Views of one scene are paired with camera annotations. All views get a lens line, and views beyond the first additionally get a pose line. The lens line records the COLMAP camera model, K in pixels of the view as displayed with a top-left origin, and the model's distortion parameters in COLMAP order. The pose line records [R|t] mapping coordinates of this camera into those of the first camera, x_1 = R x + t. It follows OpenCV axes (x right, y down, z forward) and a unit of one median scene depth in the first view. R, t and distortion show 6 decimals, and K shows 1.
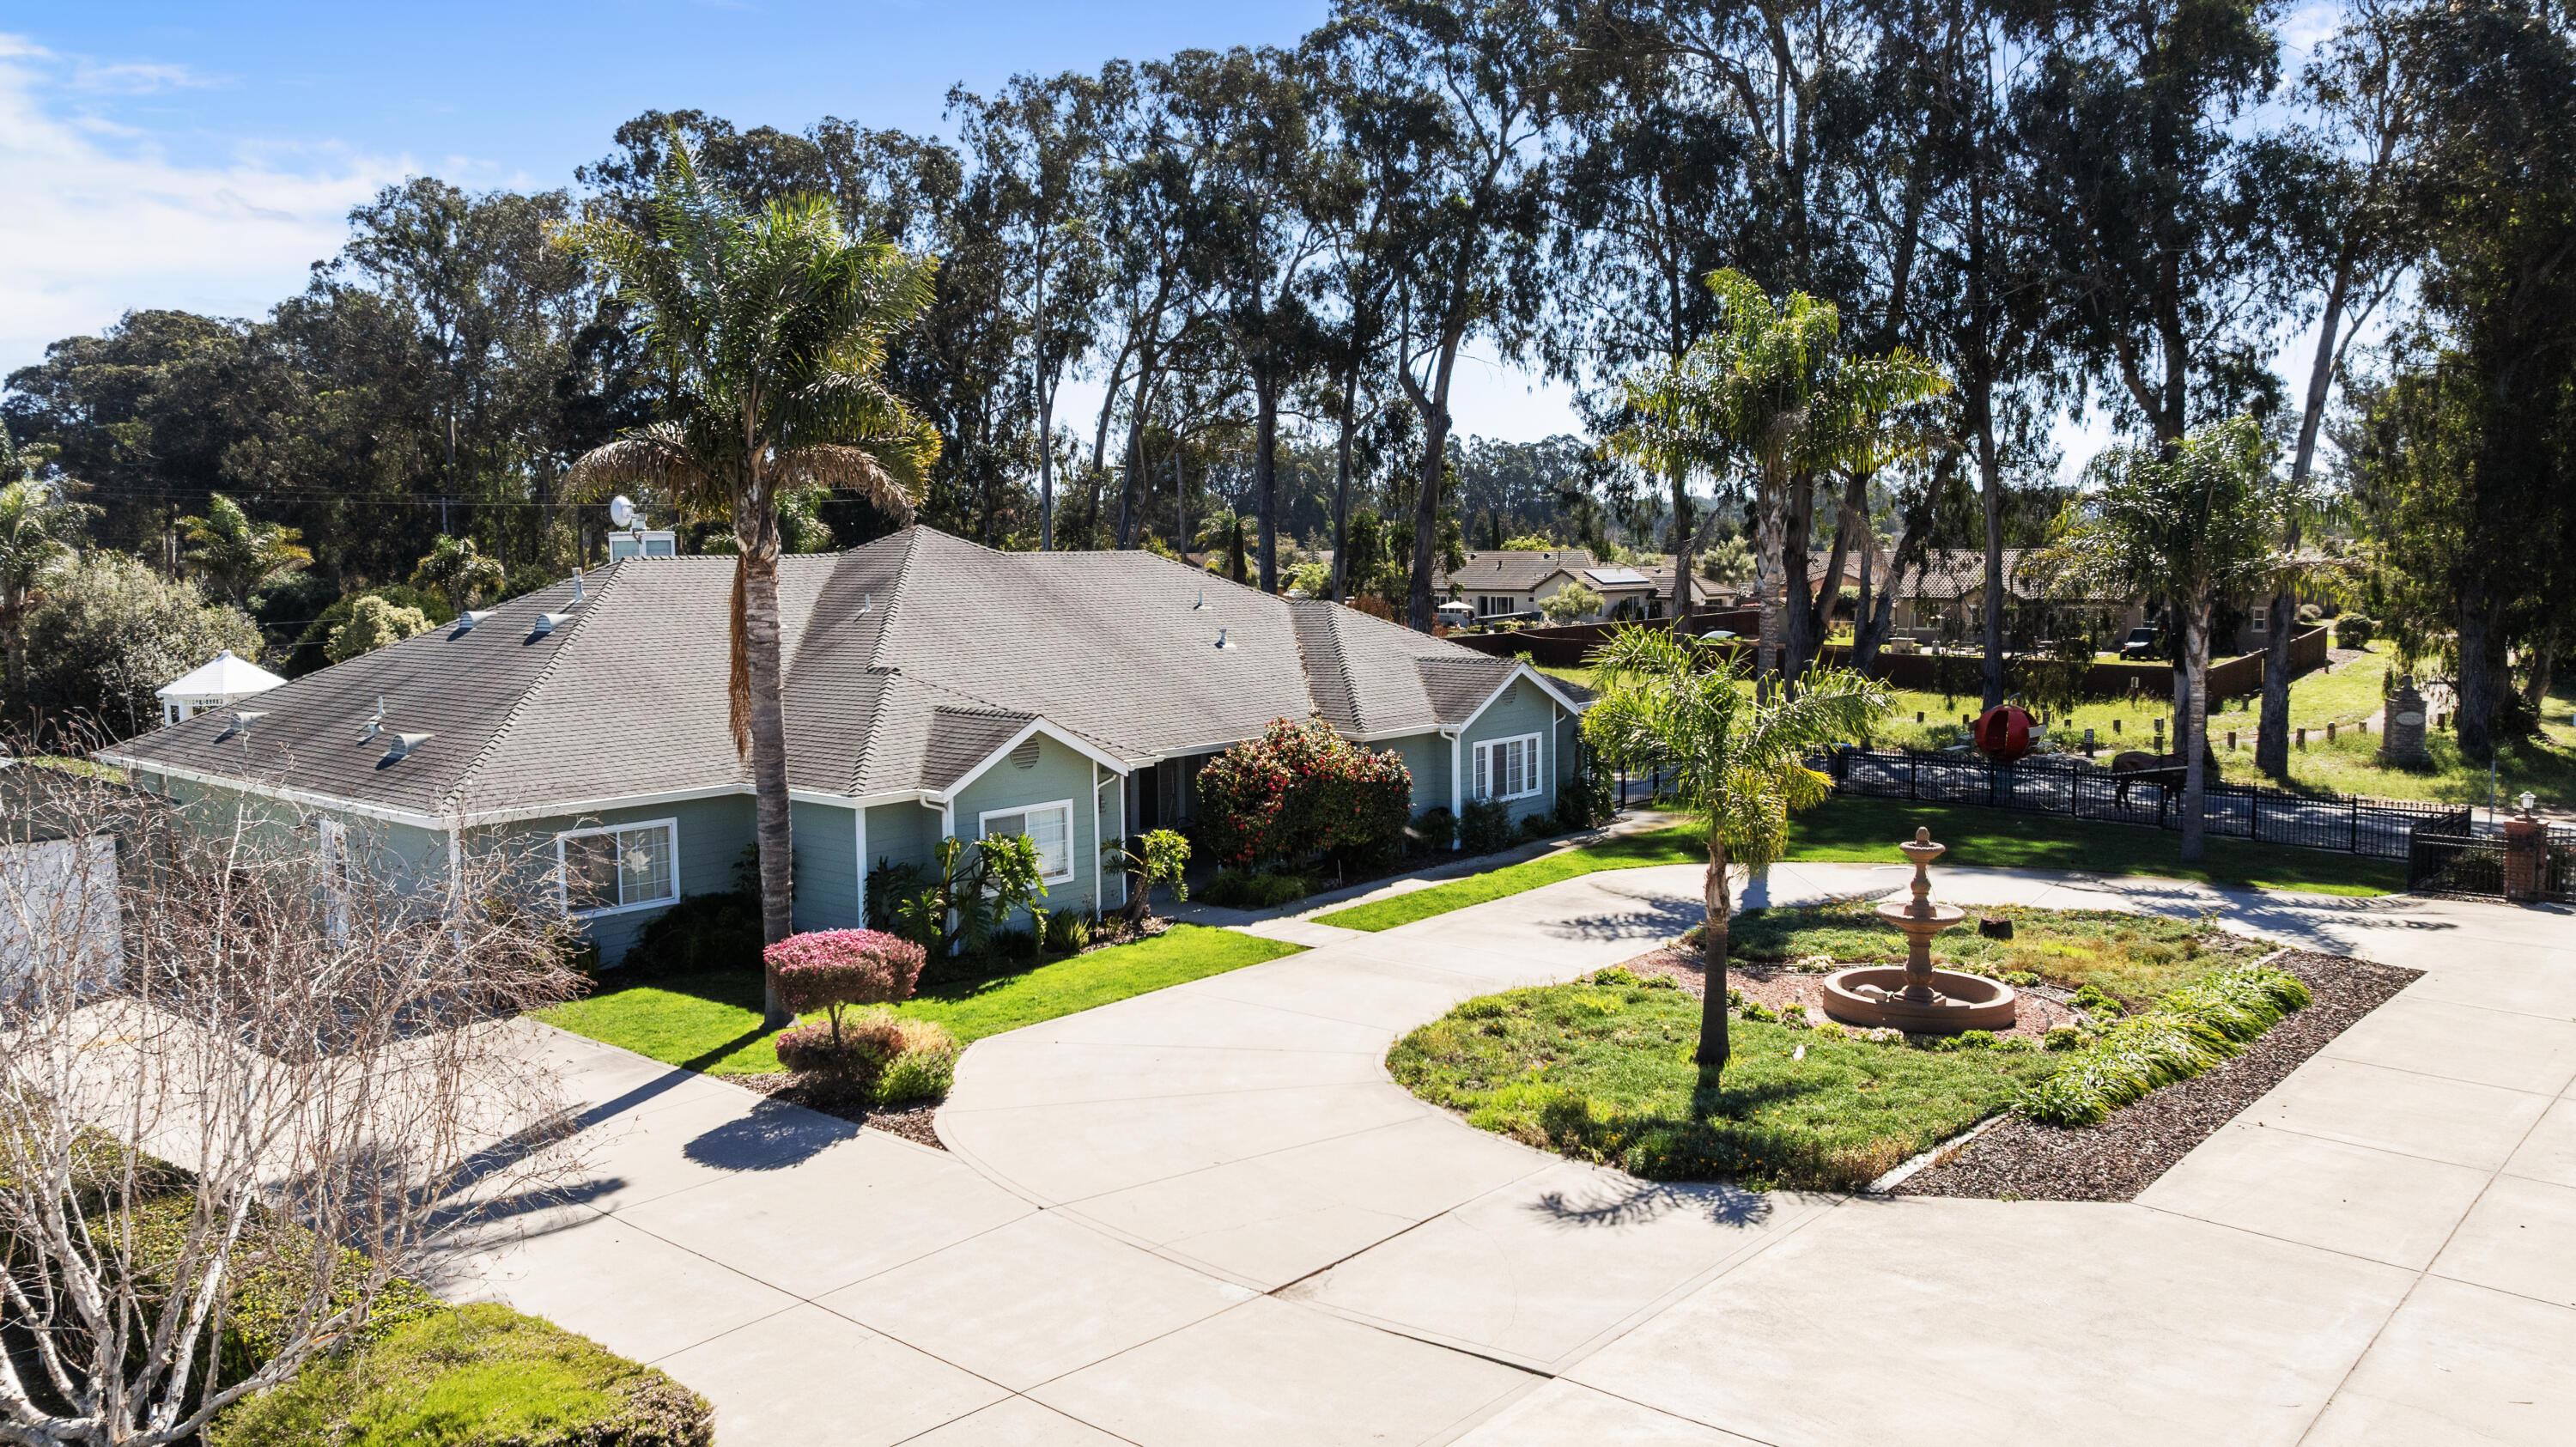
lens RADIAL K [[1809.8, 0, 1288.0], [0, 1809.8, 723.5], [0, 0, 1]] dist [-0.048918, 0.066224]
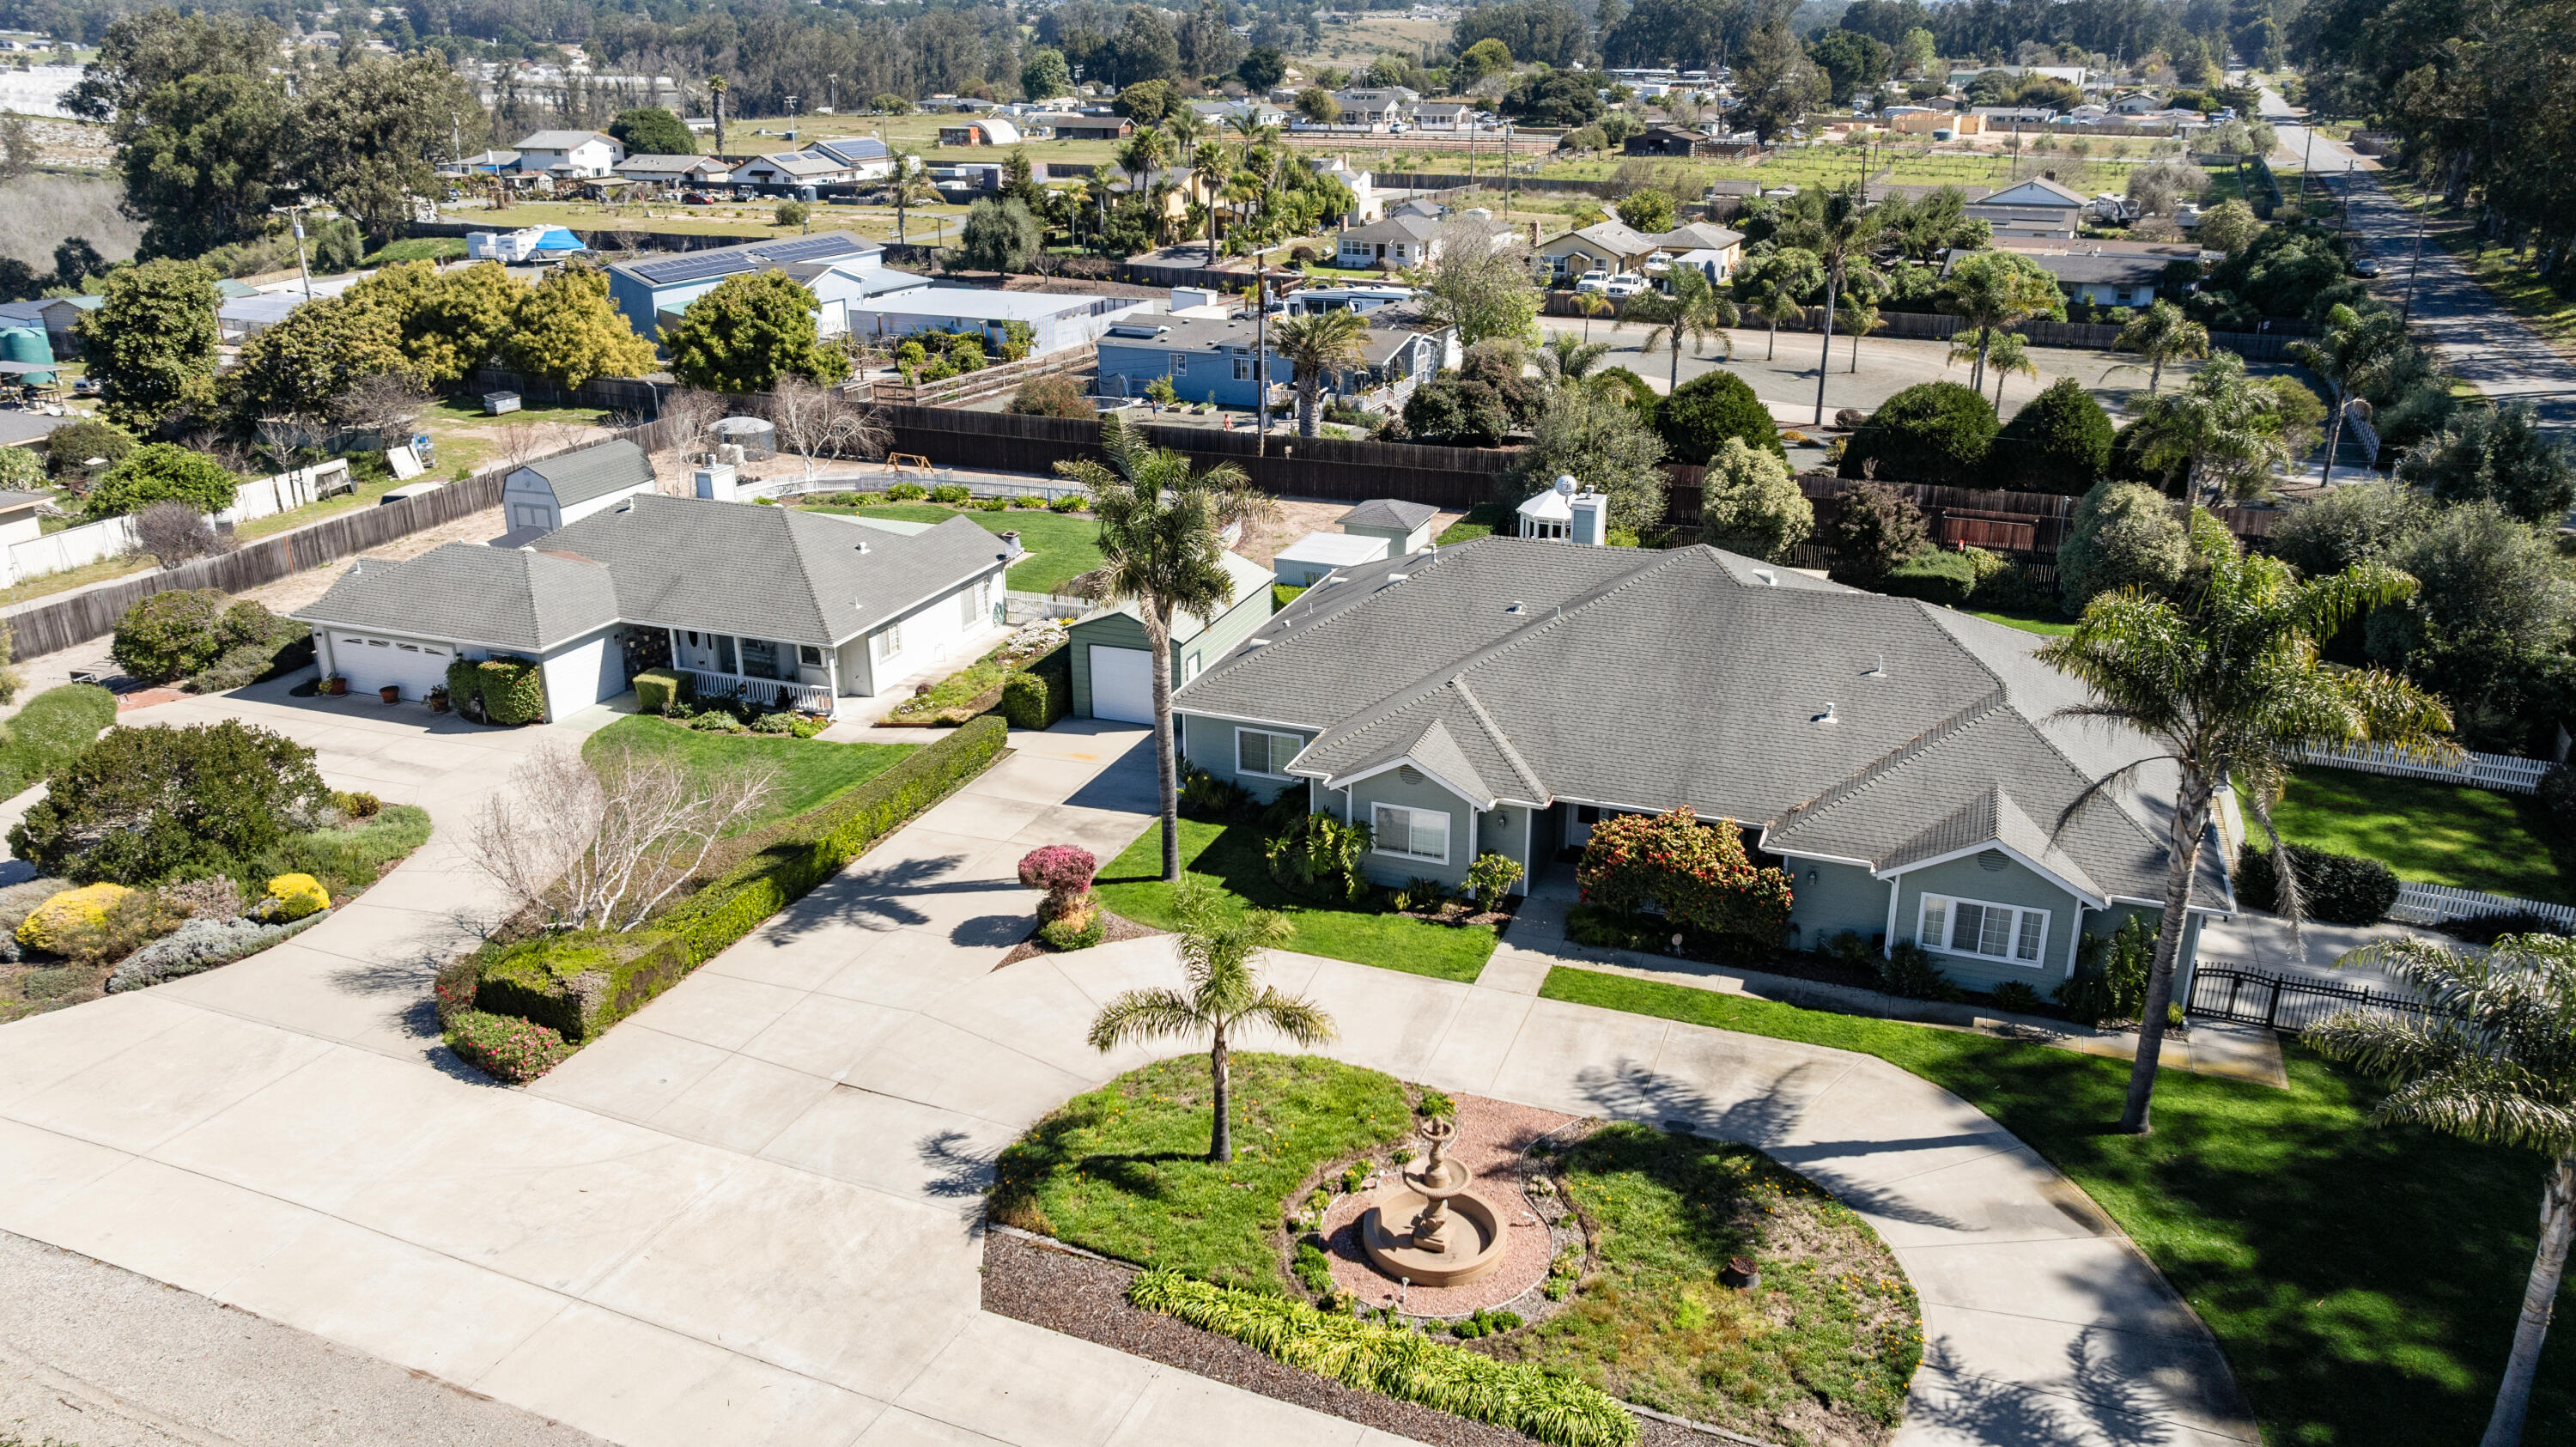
lens RADIAL K [[1797.2, 0, 1286.6], [0, 1797.2, 704.2], [0, 0, 1]] dist [-0.016075, 0.004793]
pose [[0.328111, 0.332376, -0.884234, 1.139153], [-0.088303, 0.942748, 0.321605, -0.519471], [0.940503, -0.027442, 0.338676, 0.424252]]
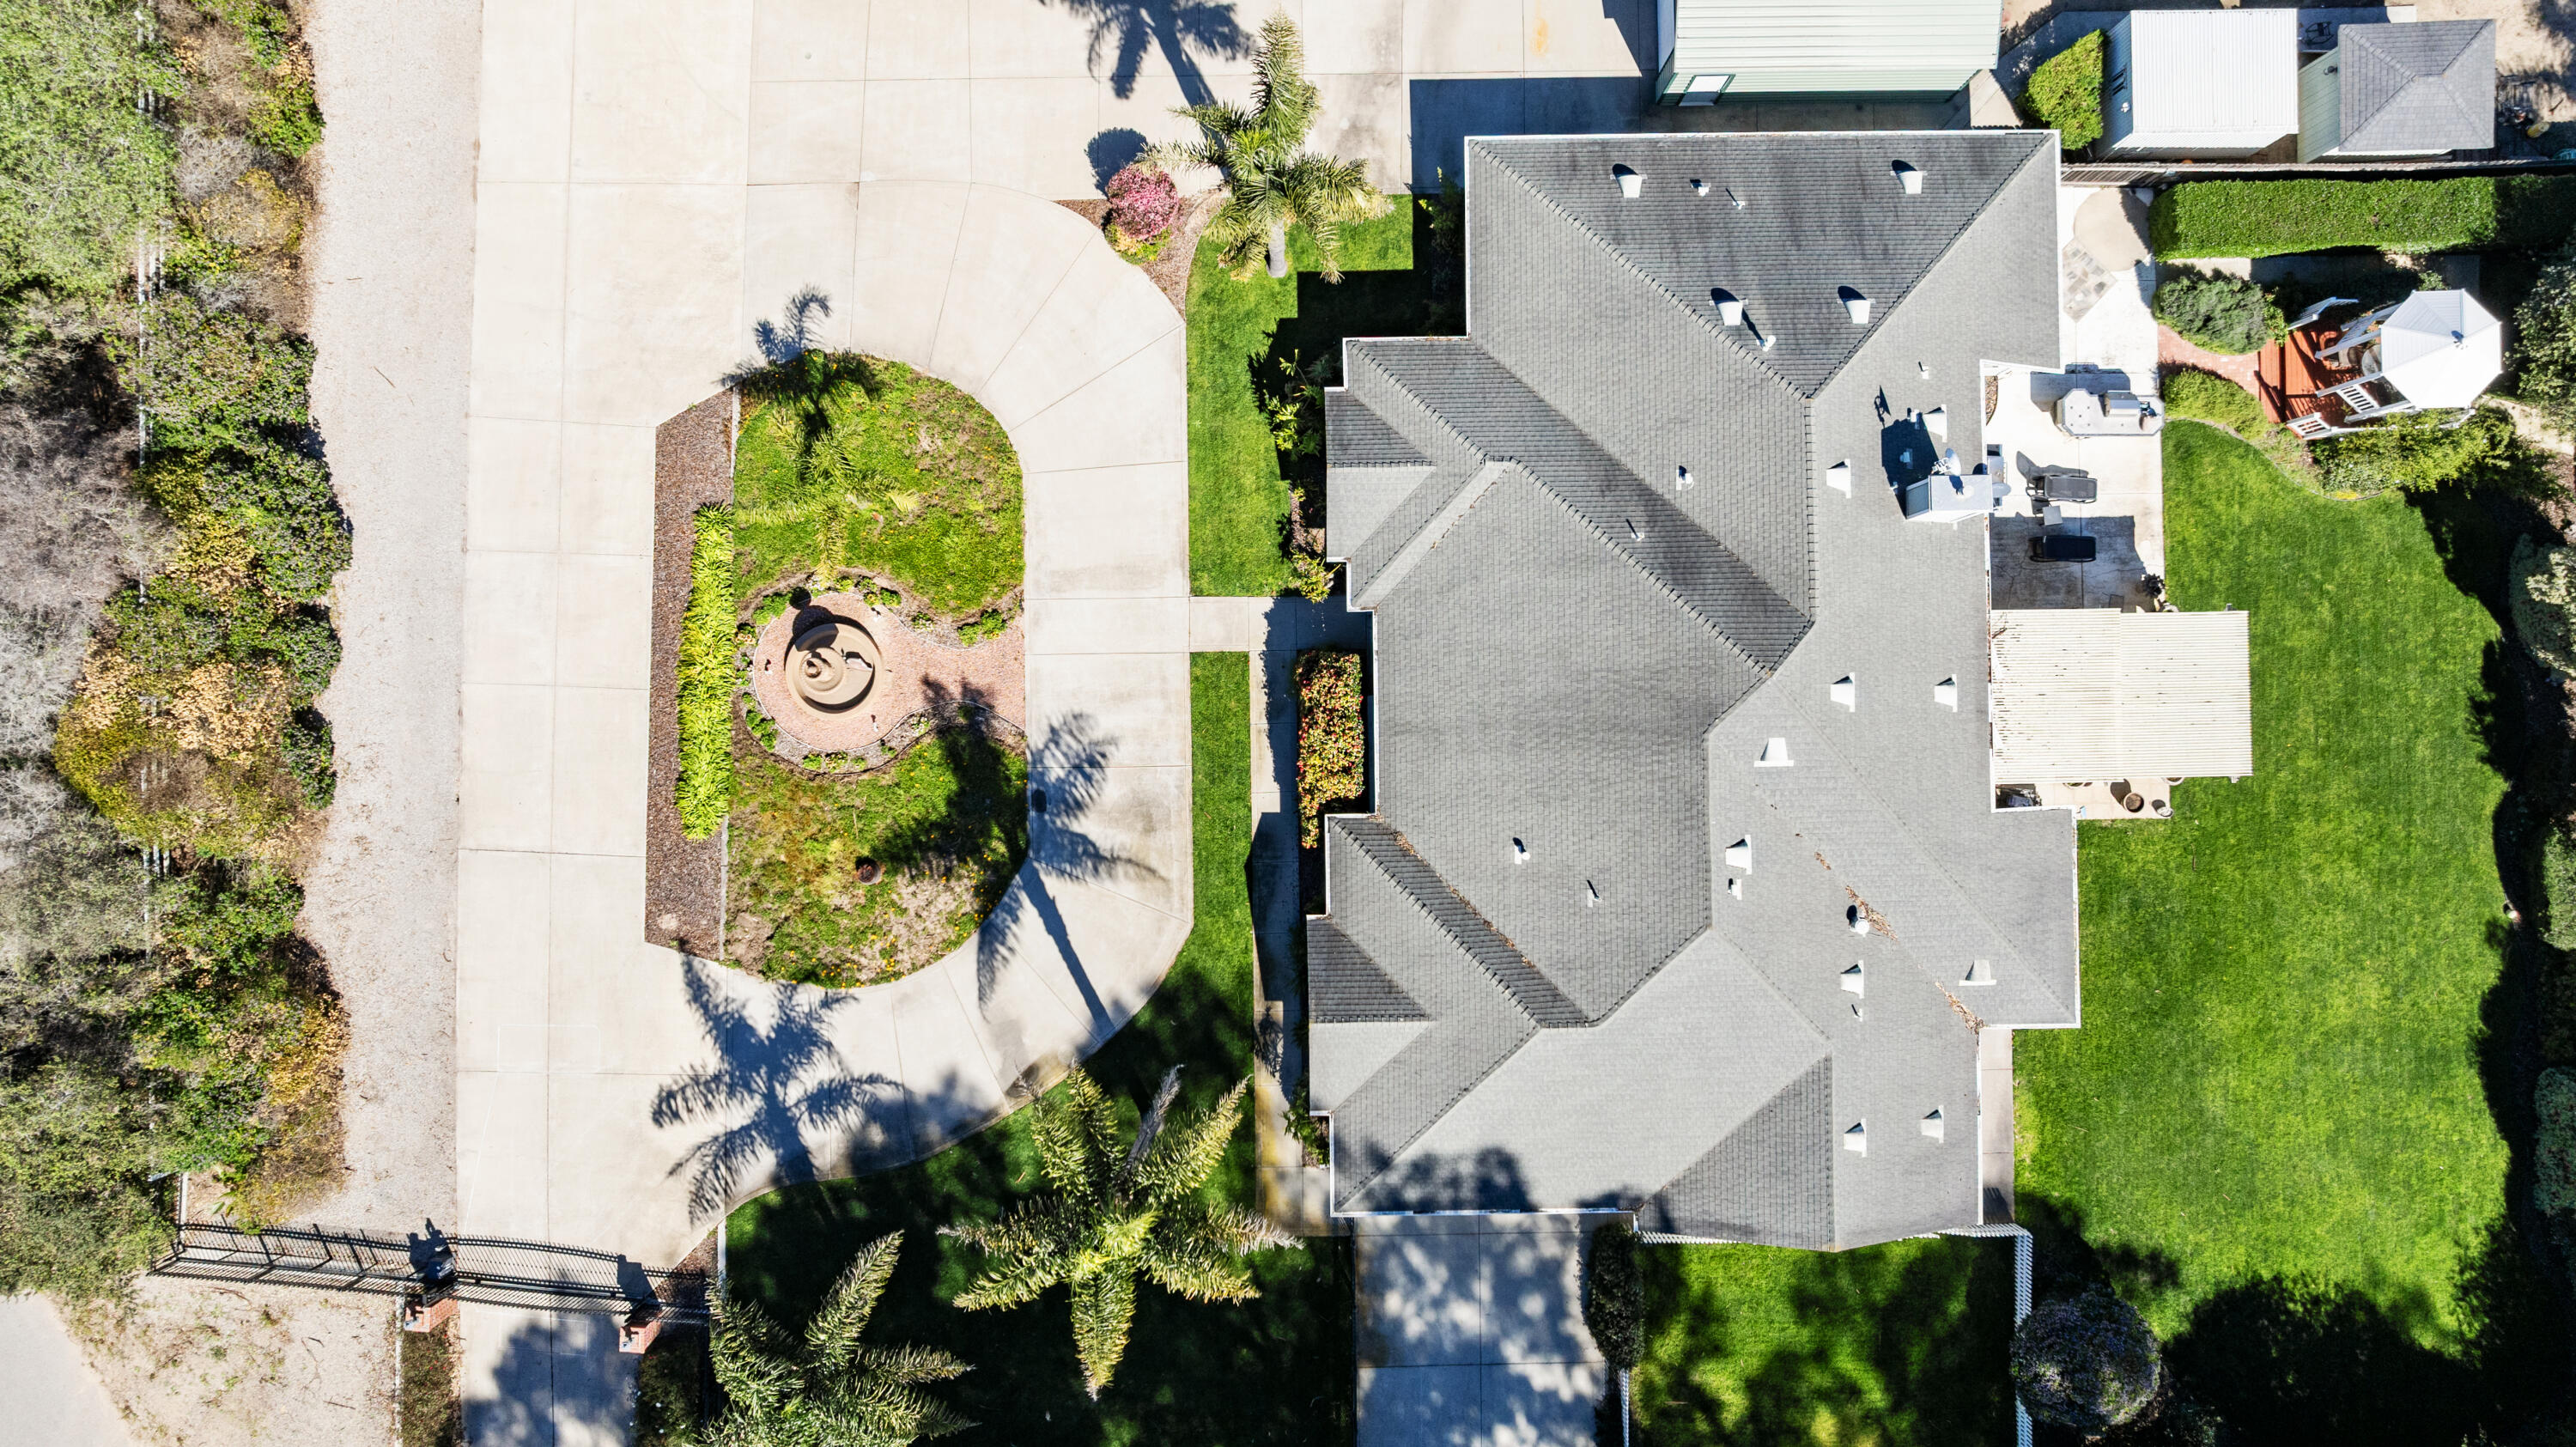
lens RADIAL K [[1765.8, 0, 1275.2], [0, 1765.8, 719.8], [0, 0, 1]] dist [-0.017912, 0.001099]
pose [[-0.755727, 0.654886, 0.000082, 0.027505], [-0.056453, -0.065270, 0.996269, -1.488748], [0.652449, 0.752903, 0.086297, 1.030621]]
